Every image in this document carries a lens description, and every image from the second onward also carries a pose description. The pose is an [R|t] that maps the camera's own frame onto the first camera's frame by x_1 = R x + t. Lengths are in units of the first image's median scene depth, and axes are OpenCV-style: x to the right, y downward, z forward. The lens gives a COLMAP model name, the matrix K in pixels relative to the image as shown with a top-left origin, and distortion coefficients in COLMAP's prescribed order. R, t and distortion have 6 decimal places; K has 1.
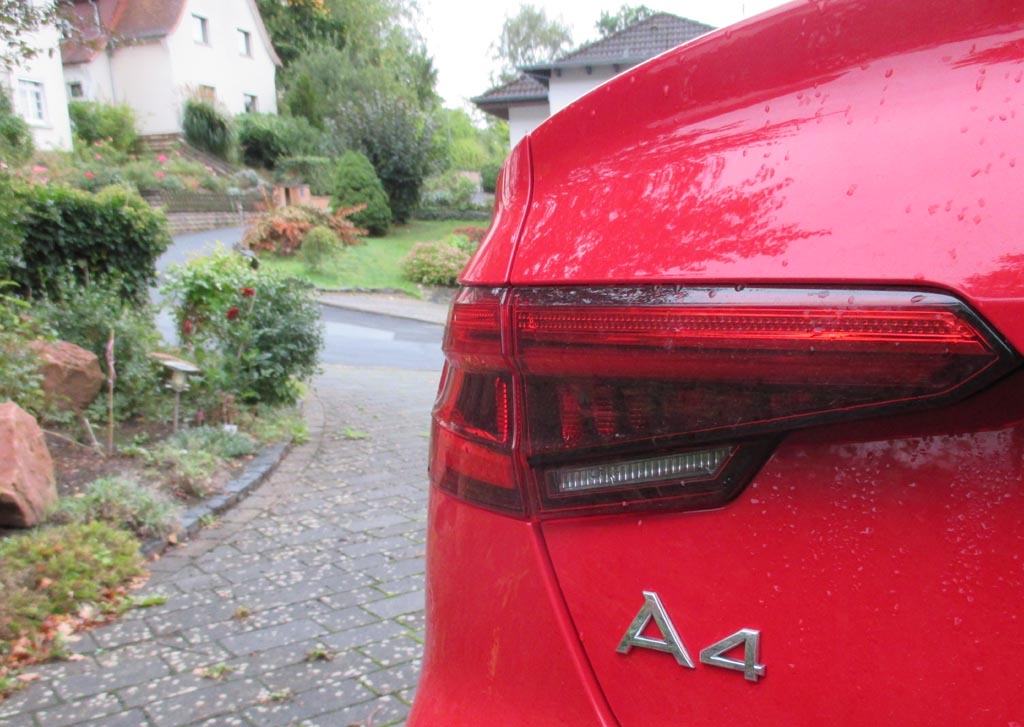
lens RADIAL K [[1053.2, 0, 517.2], [0, 1053.2, 368.2], [0, 0, 1]] dist [-0.009666, 0.000000]
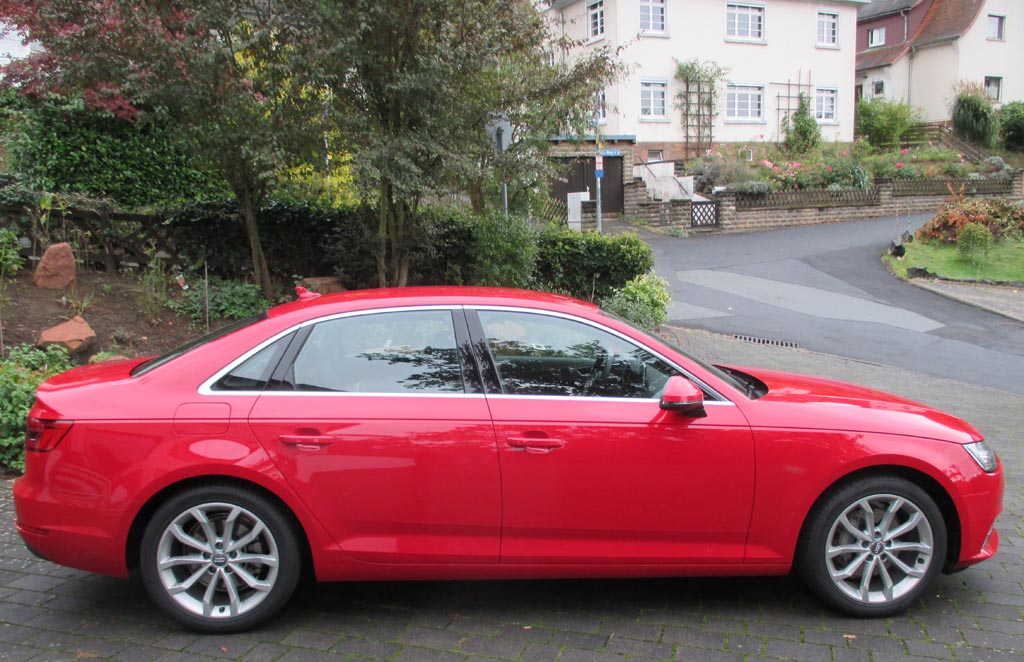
lens RADIAL K [[949.1, 0, 511.3], [0, 949.1, 330.2], [0, 0, 1]] dist [-0.010397, 0.000000]
pose [[0.610573, 0.152892, -0.777062, 0.790486], [-0.112849, 0.987972, 0.105720, -0.161644], [0.783879, 0.023142, 0.620482, -0.144367]]
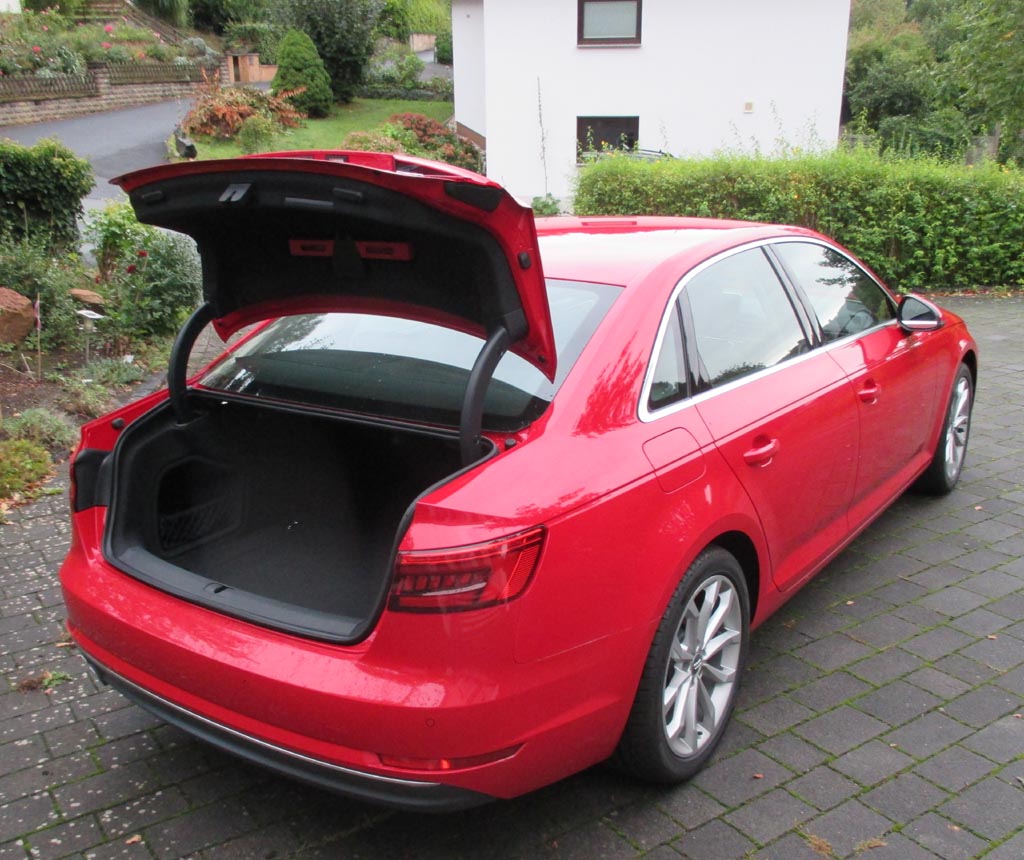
lens RADIAL K [[1110.8, 0, 508.1], [0, 1110.8, 430.2], [0, 0, 1]] dist [-0.023825, 0.000000]
pose [[0.998992, 0.044592, 0.005085, 0.167546], [-0.044742, 0.980601, 0.190842, -0.112629], [0.003524, -0.190877, 0.981608, -0.334431]]
